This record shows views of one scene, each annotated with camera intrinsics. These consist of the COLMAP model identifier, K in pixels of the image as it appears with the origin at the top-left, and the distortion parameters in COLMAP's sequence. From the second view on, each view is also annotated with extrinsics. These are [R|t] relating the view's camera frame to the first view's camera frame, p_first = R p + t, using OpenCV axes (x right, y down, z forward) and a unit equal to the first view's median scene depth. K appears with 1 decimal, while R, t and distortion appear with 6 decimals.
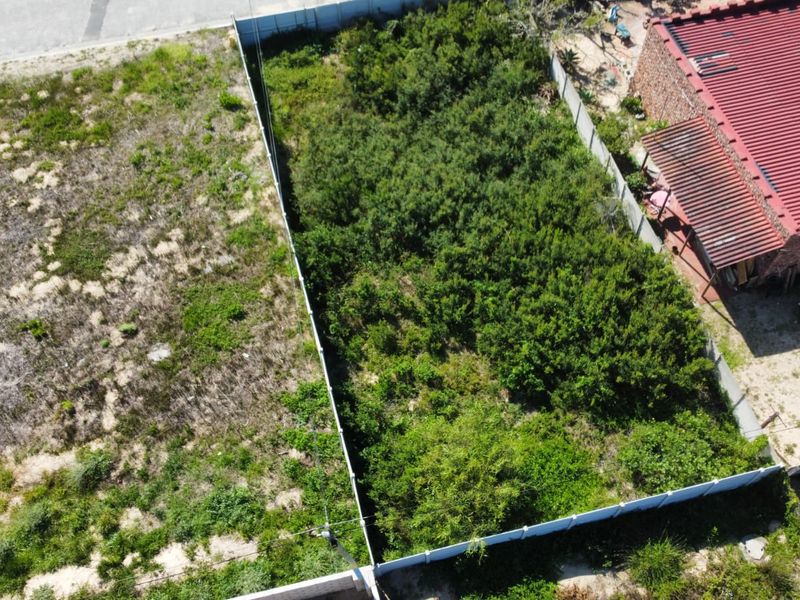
lens RADIAL K [[808.4, 0, 397.2], [0, 808.4, 292.8], [0, 0, 1]] dist [0.008808, -0.043287]
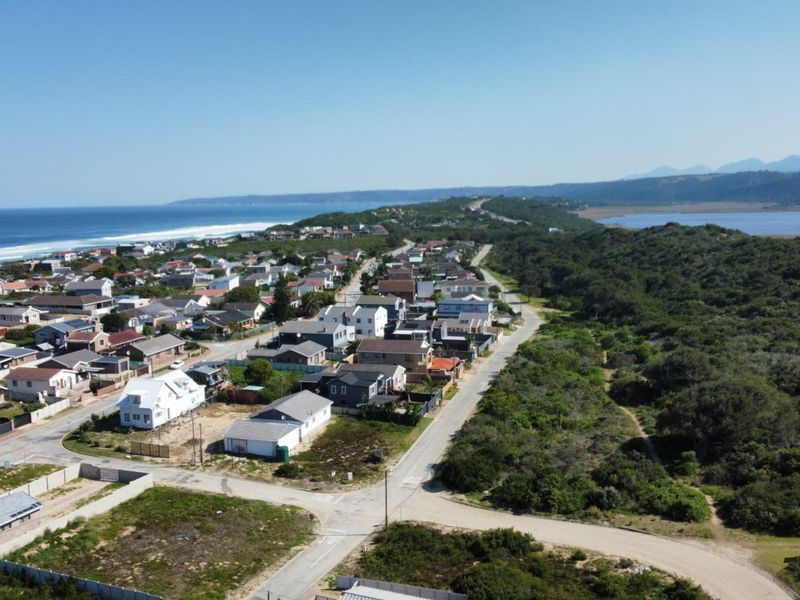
lens RADIAL K [[808.4, 0, 397.2], [0, 808.4, 292.8], [0, 0, 1]] dist [0.008808, -0.043287]
pose [[-0.595241, 0.136631, -0.791846, 1.190066], [-0.676555, 0.446465, 0.585613, -2.681242], [0.433544, 0.884308, -0.173316, 1.030351]]
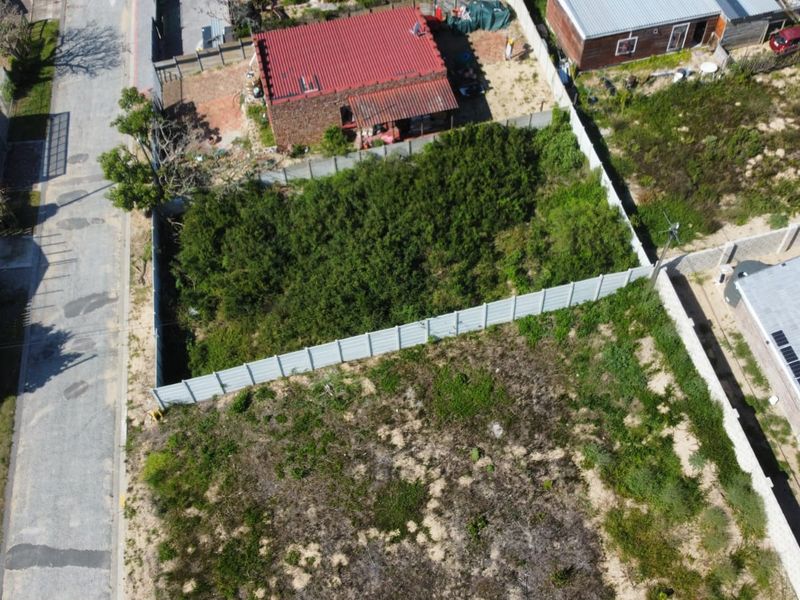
lens RADIAL K [[808.4, 0, 397.2], [0, 808.4, 292.8], [0, 0, 1]] dist [0.008808, -0.043287]
pose [[0.037278, -0.783819, 0.619869, -0.870698], [0.885250, 0.313686, 0.343416, -0.540175], [-0.463620, 0.535937, 0.705569, 0.047003]]
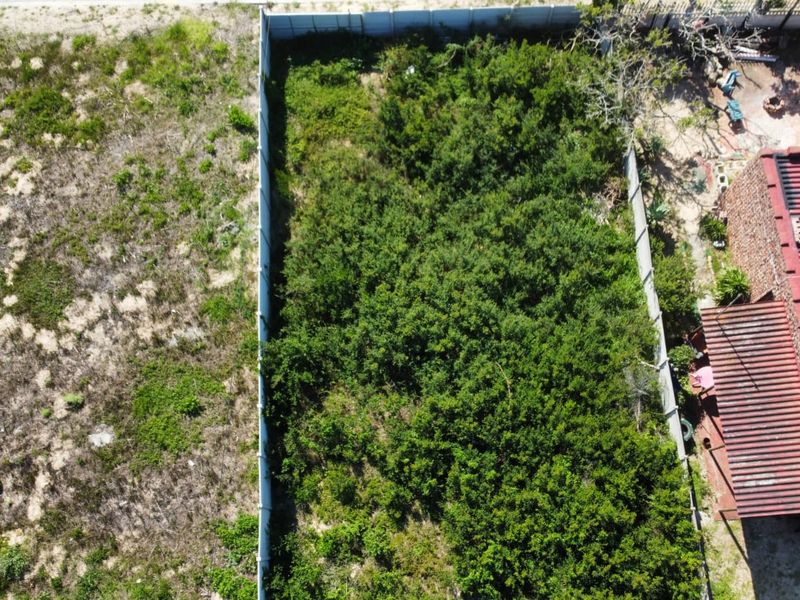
lens RADIAL K [[808.4, 0, 397.2], [0, 808.4, 292.8], [0, 0, 1]] dist [0.008808, -0.043287]
pose [[0.976207, 0.205404, -0.069486, 0.056138], [-0.184271, 0.954747, 0.233456, -0.332182], [0.114295, -0.215097, 0.969881, 0.181102]]
